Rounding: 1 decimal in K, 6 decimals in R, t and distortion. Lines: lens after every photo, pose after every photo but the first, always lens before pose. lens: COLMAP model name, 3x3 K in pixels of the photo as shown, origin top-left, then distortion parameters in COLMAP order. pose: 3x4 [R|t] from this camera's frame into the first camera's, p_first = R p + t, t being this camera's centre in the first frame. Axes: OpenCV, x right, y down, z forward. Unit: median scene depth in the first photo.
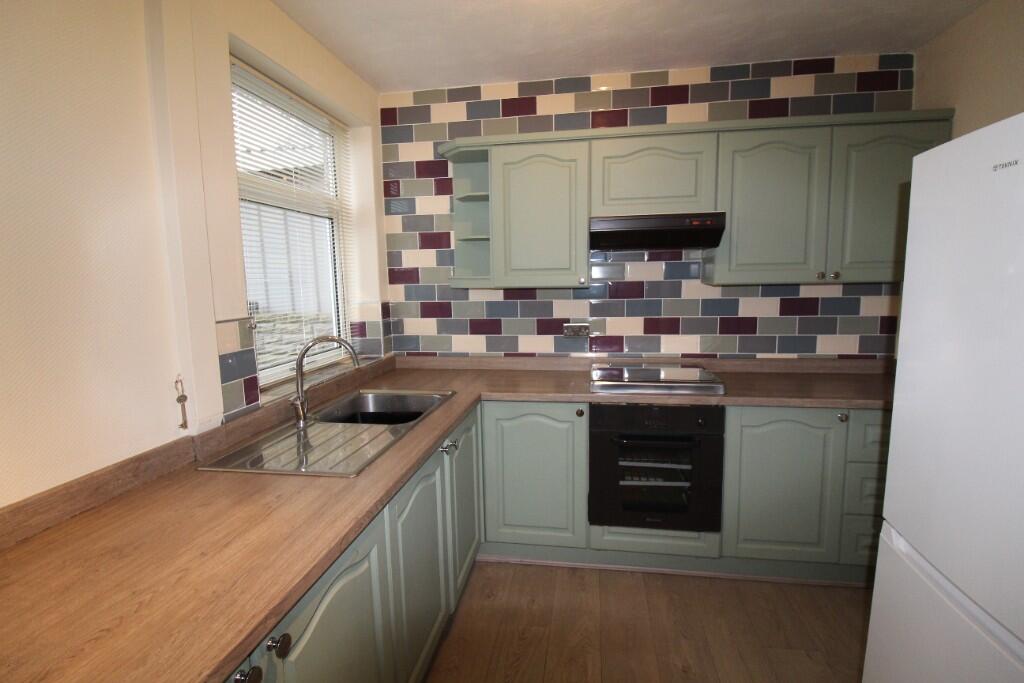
lens RADIAL K [[485.3, 0, 514.2], [0, 485.3, 337.9], [0, 0, 1]] dist [0.001678, -0.014865]
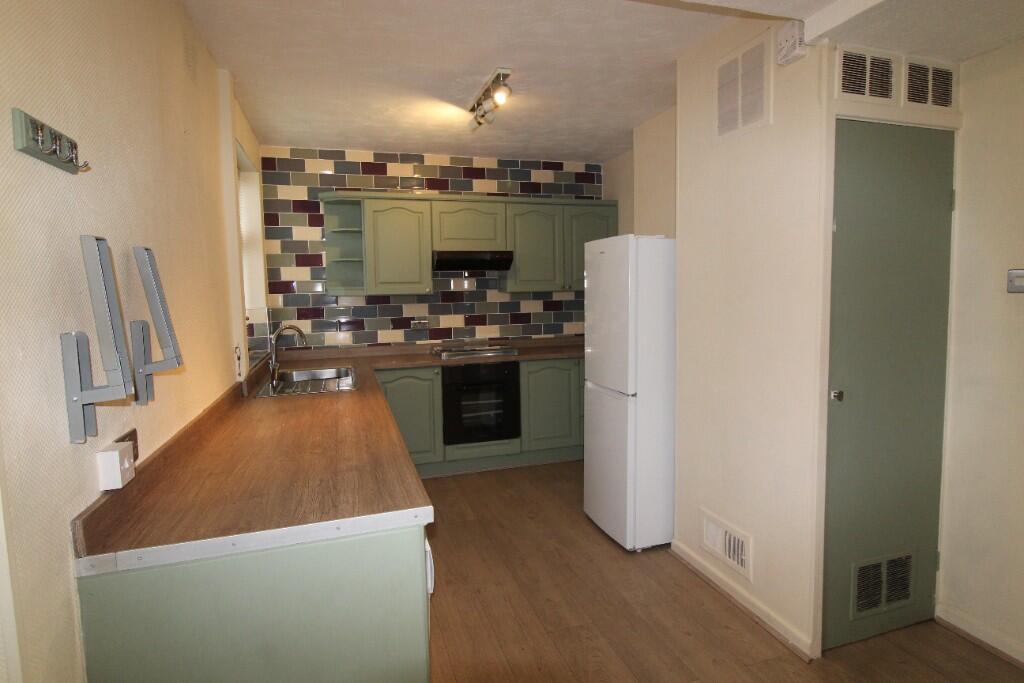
lens RADIAL K [[565.0, 0, 512.0], [0, 565.0, 341.5], [0, 0, 1]] dist [-0.000266, -0.000118]
pose [[0.895974, -0.040267, 0.442278, -0.385332], [0.056813, 0.998091, -0.024222, 0.092884], [-0.440458, 0.046829, 0.896551, -0.645410]]
